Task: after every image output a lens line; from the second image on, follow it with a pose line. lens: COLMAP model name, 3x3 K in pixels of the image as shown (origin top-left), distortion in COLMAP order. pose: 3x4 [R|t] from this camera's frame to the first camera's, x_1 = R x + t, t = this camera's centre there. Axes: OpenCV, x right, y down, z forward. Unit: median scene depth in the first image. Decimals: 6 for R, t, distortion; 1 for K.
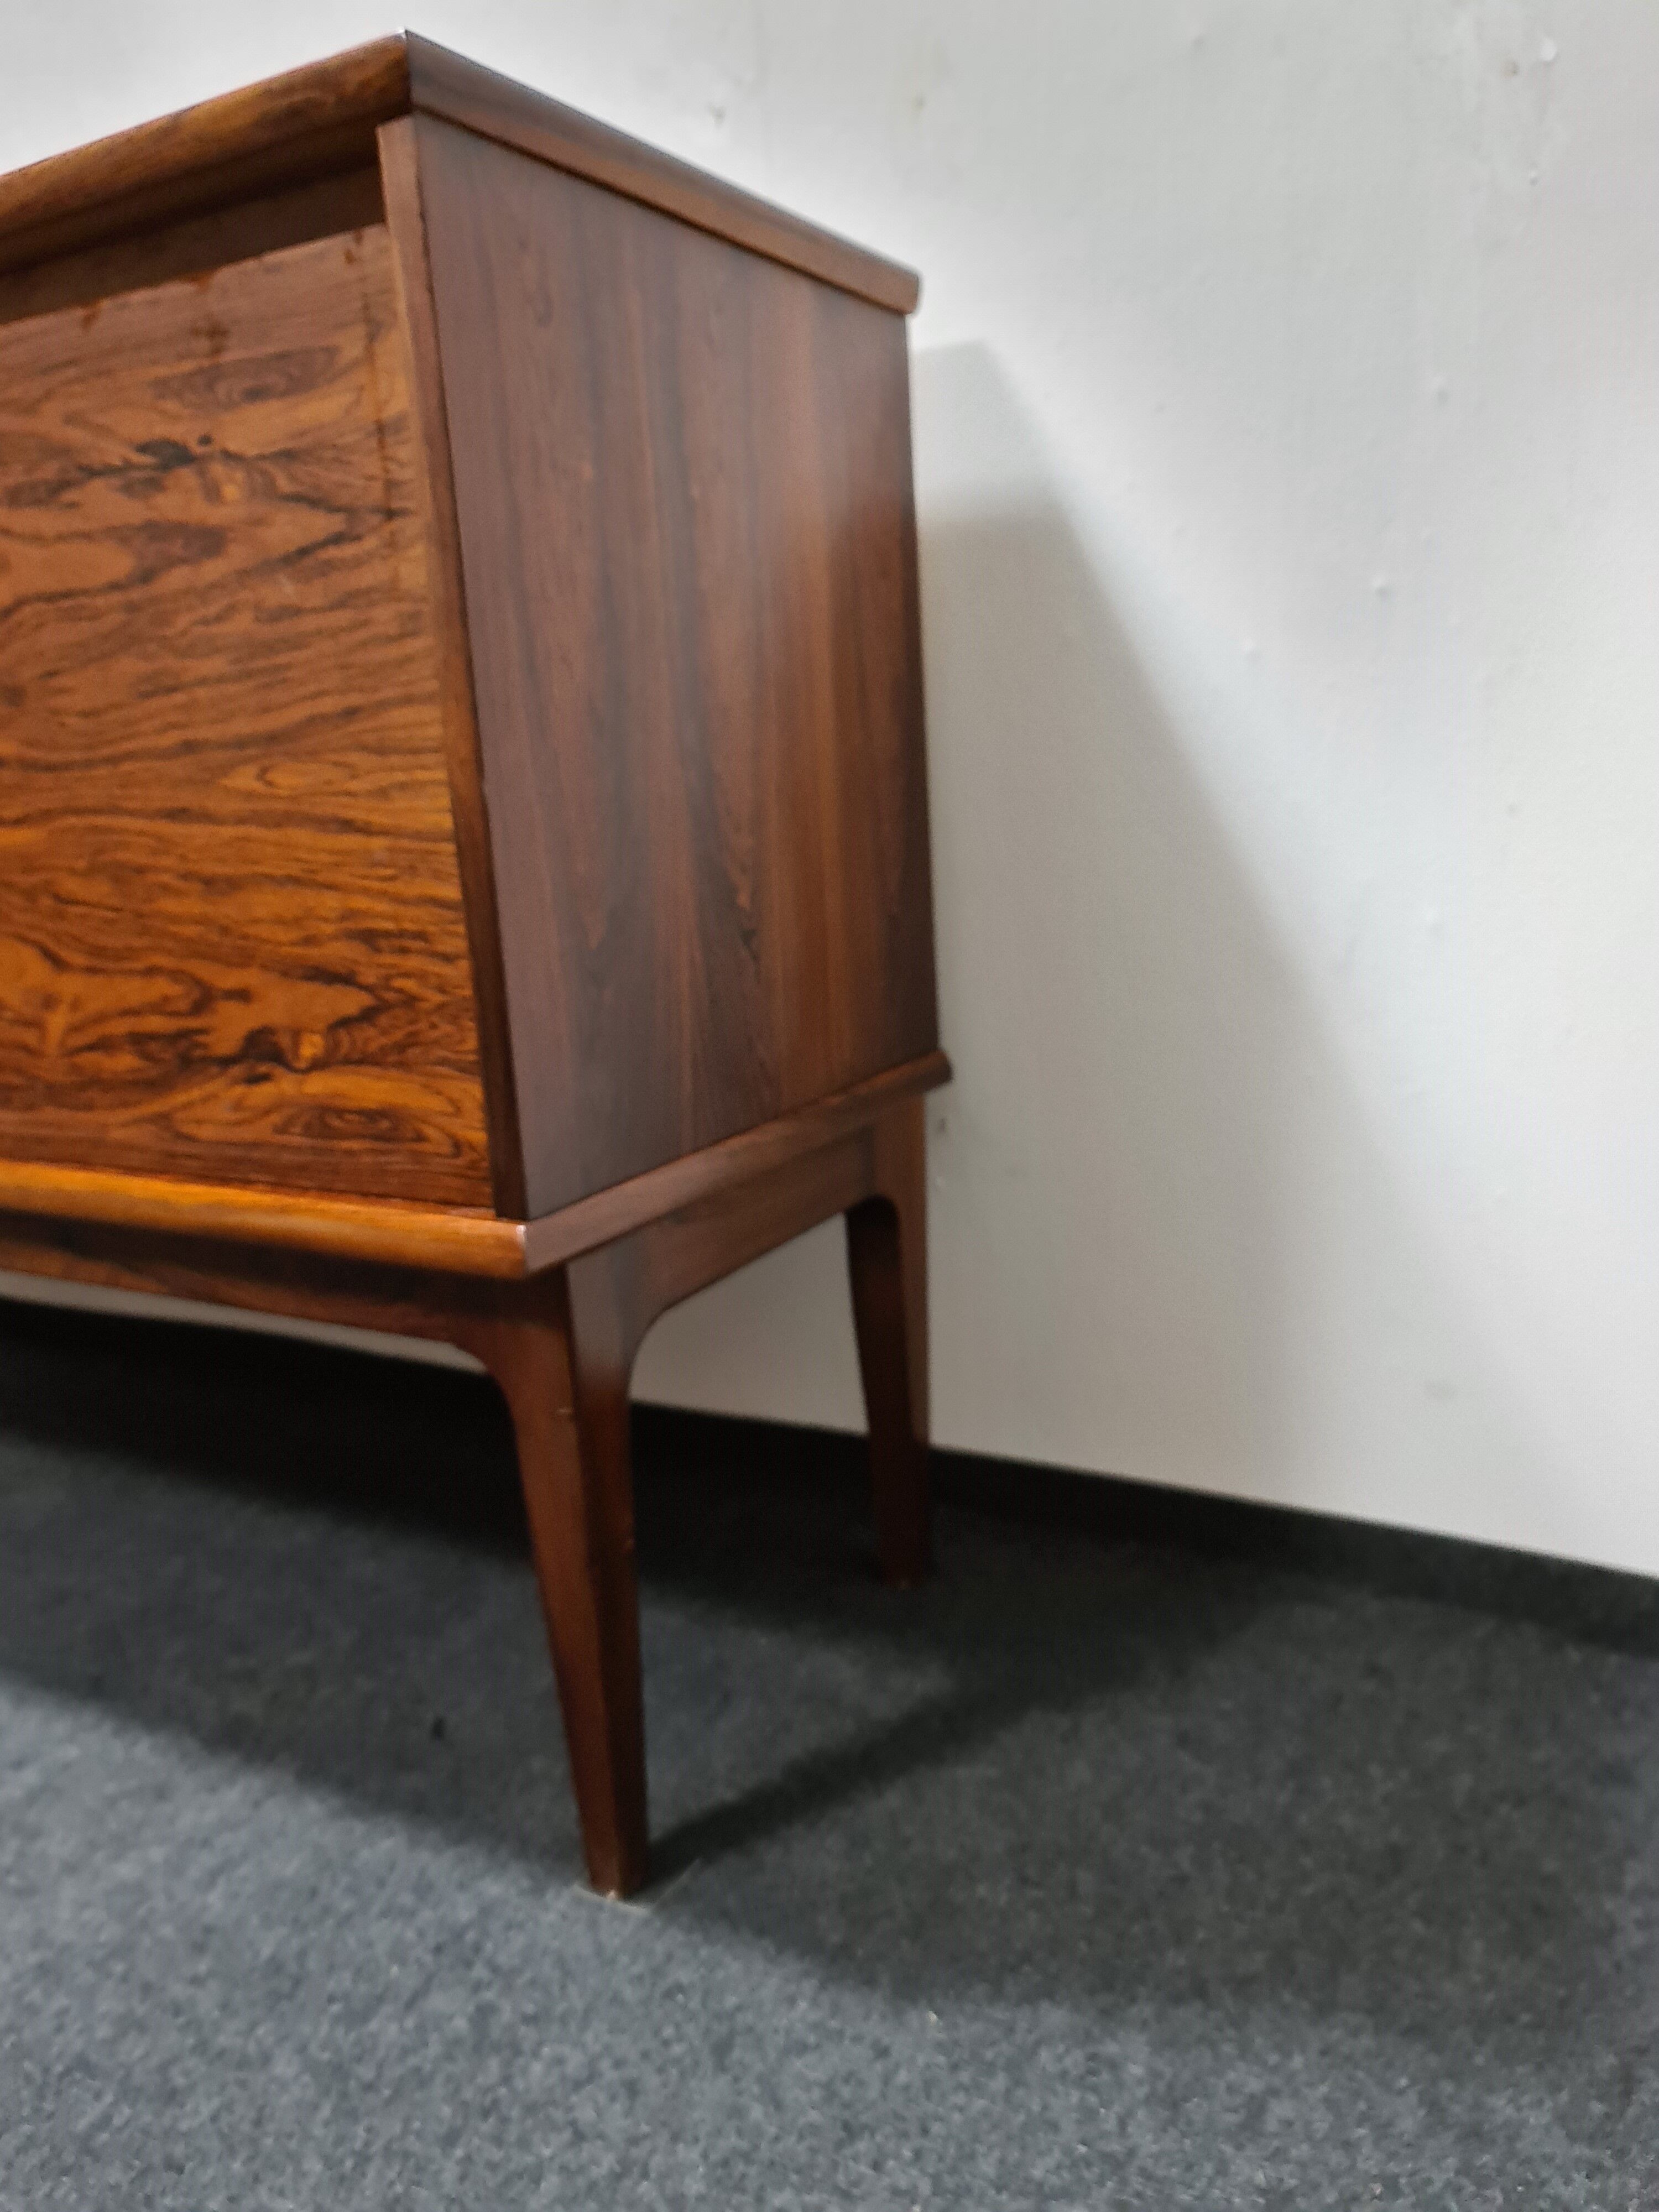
lens RADIAL K [[1655.9, 0, 746.2], [0, 1655.9, 1037.9], [0, 0, 1]] dist [0.050462, -0.005138]
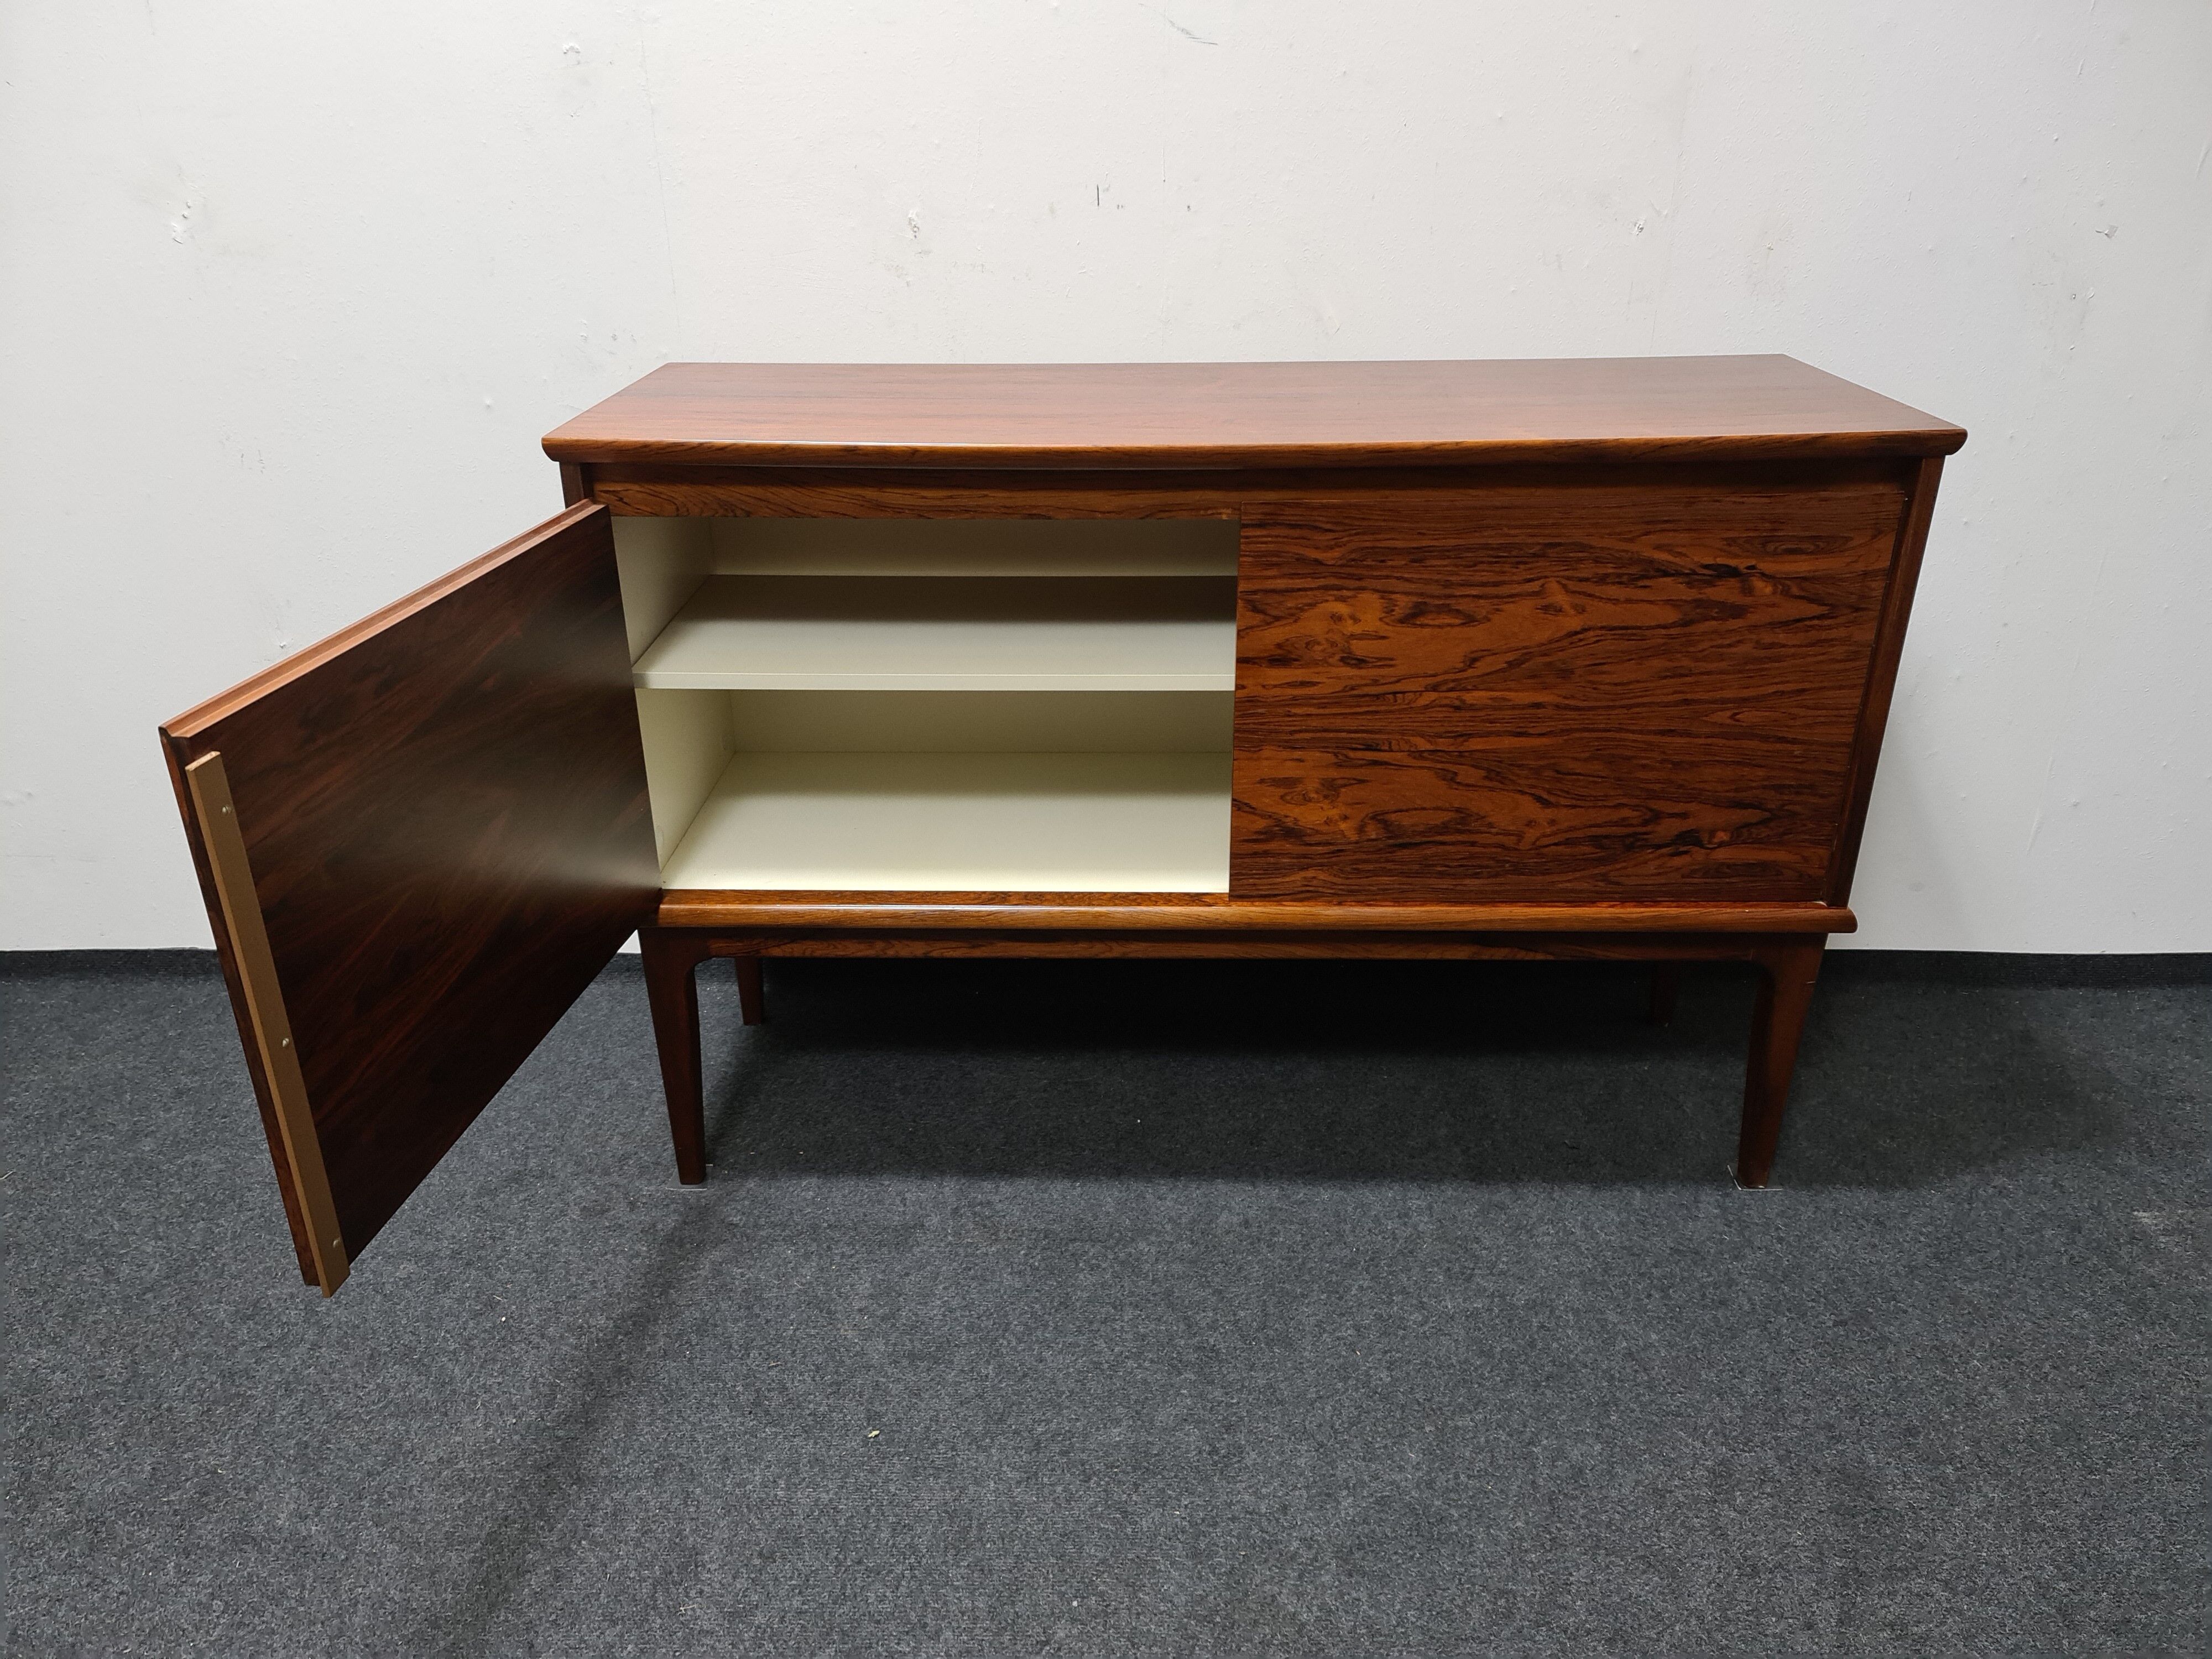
lens RADIAL K [[1637.6, 0, 1082.7], [0, 1637.6, 816.7], [0, 0, 1]] dist [0.095233, -0.078413]
pose [[0.879647, -0.144468, 0.453156, -1.920300], [0.050886, 0.975872, 0.212333, -0.505804], [-0.472897, -0.163719, 0.865774, -0.417264]]
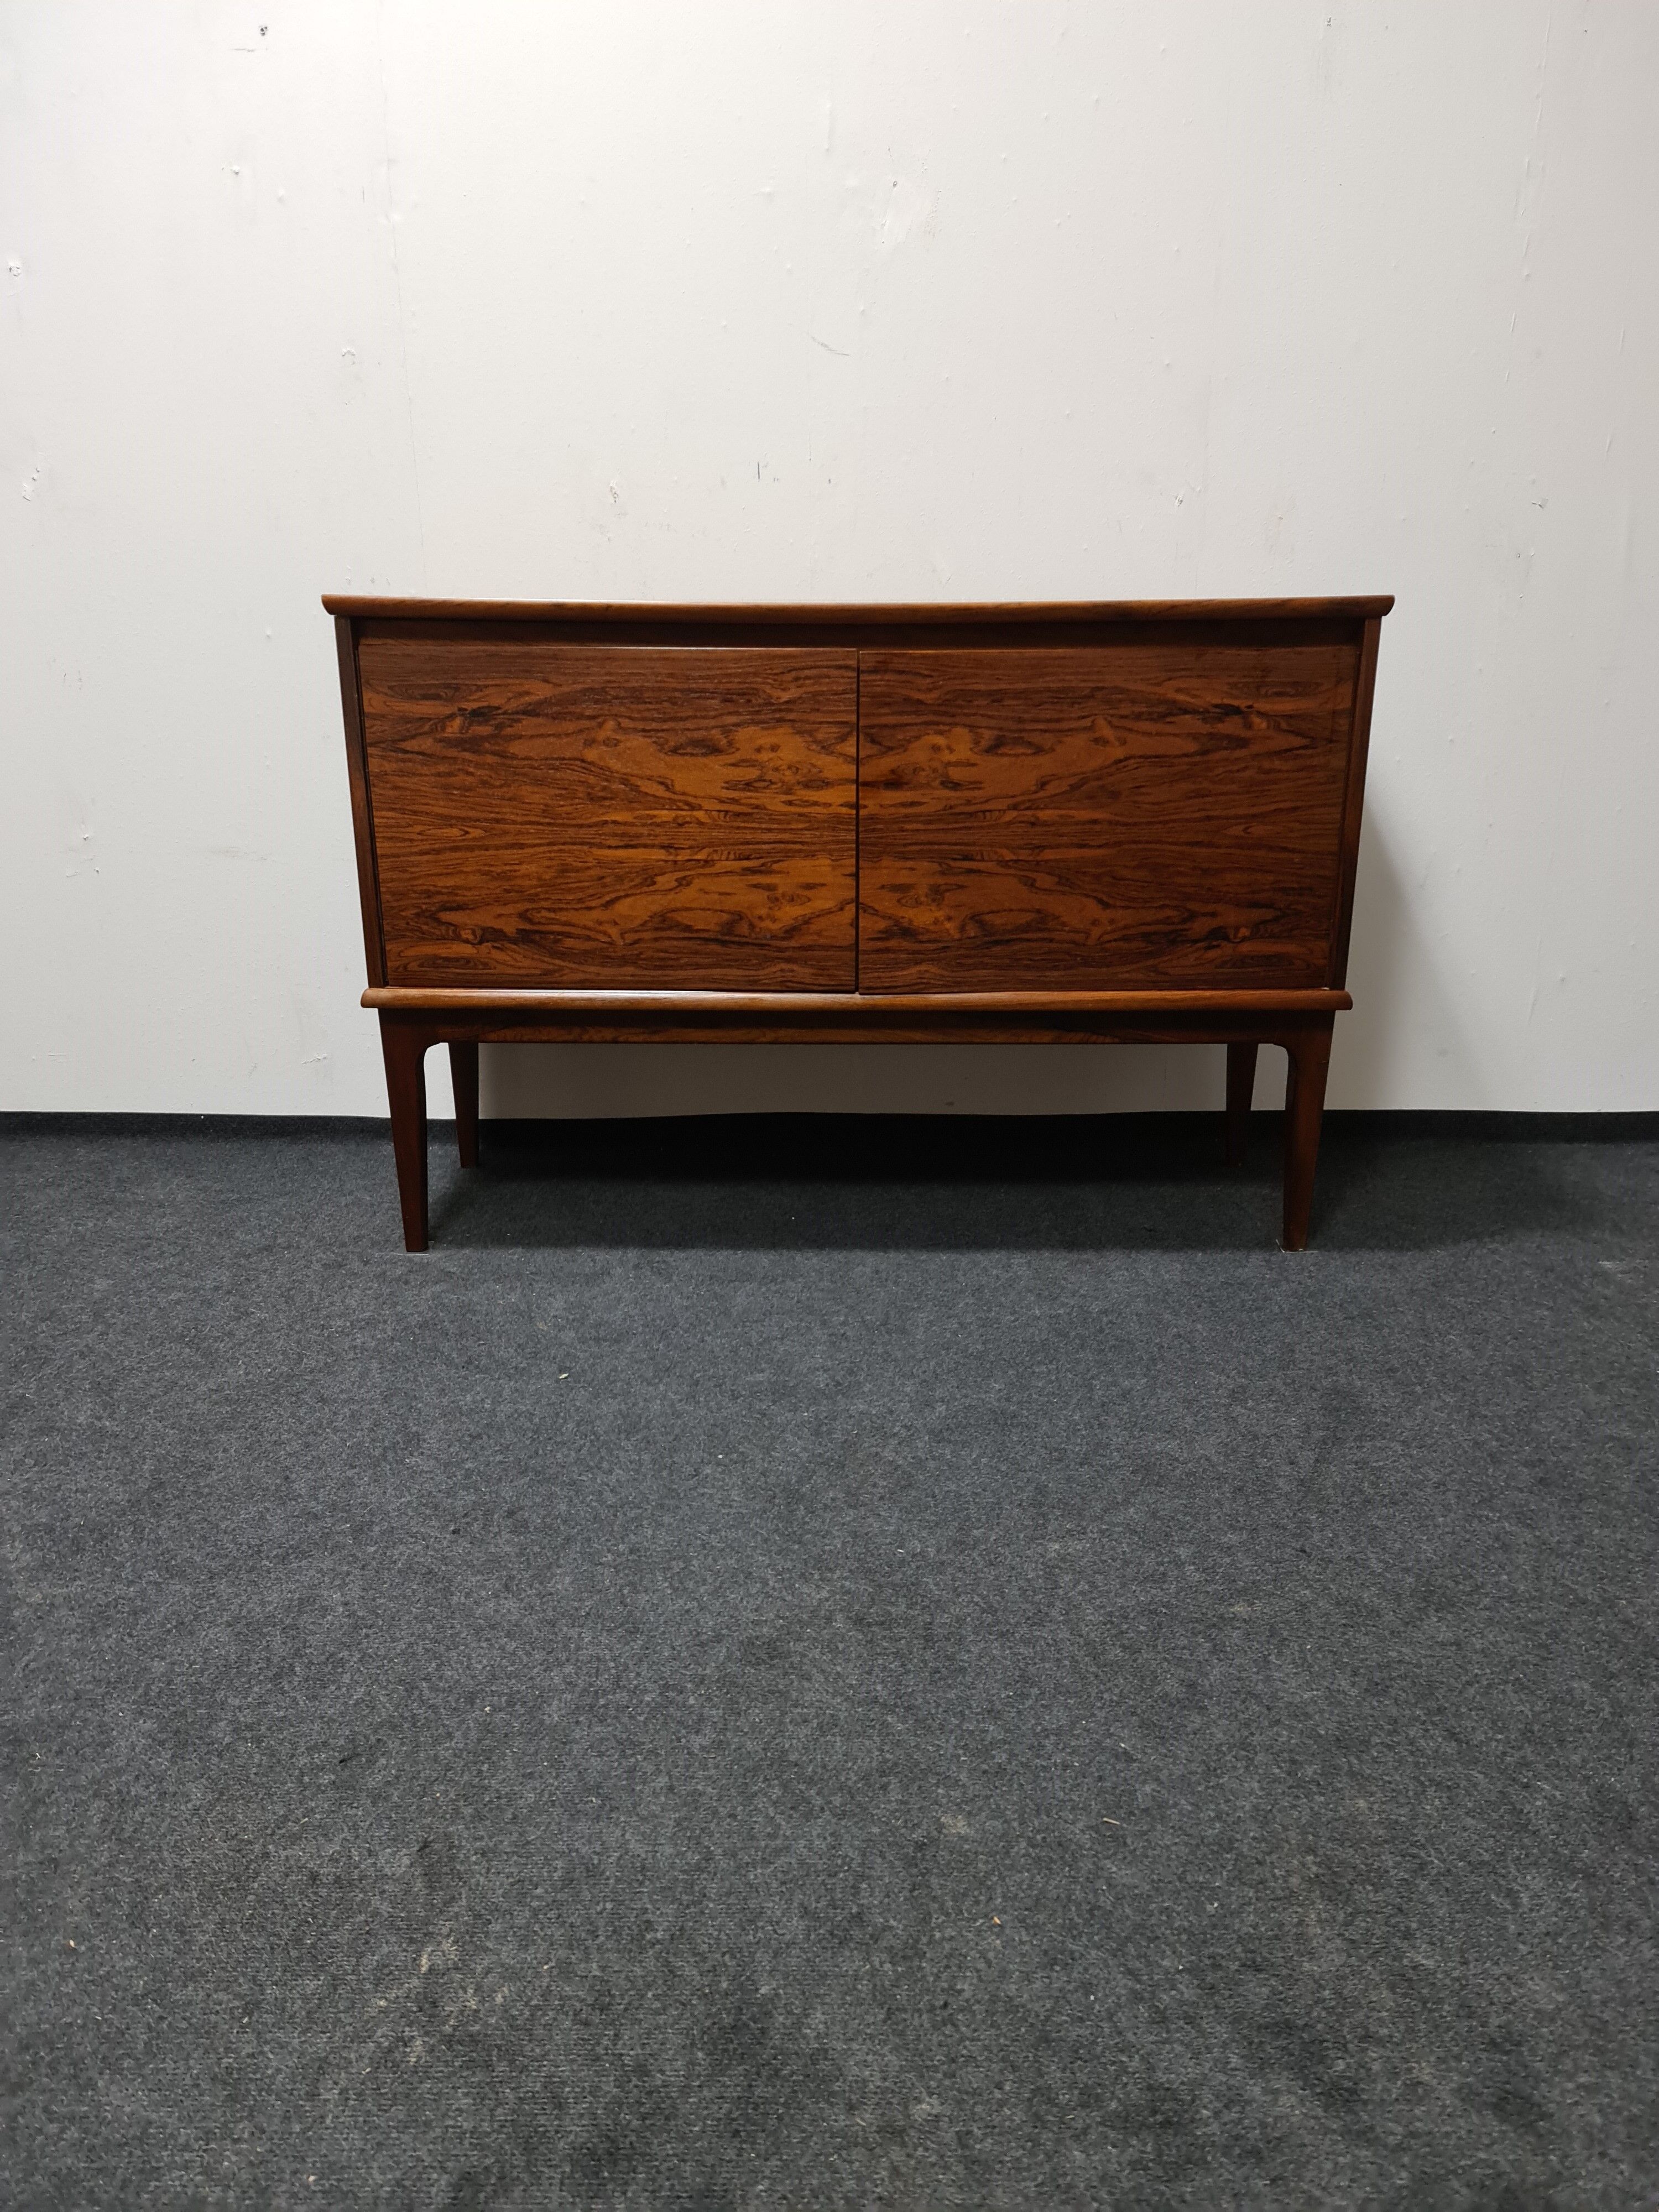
lens RADIAL K [[1637.6, 0, 829.5], [0, 1637.6, 1106.0], [0, 0, 1]] dist [0.095233, -0.078413]
pose [[0.870544, -0.084669, 0.484752, -2.146777], [0.046591, 0.994843, 0.090095, 0.012413], [-0.489880, -0.055846, 0.869999, -0.977633]]
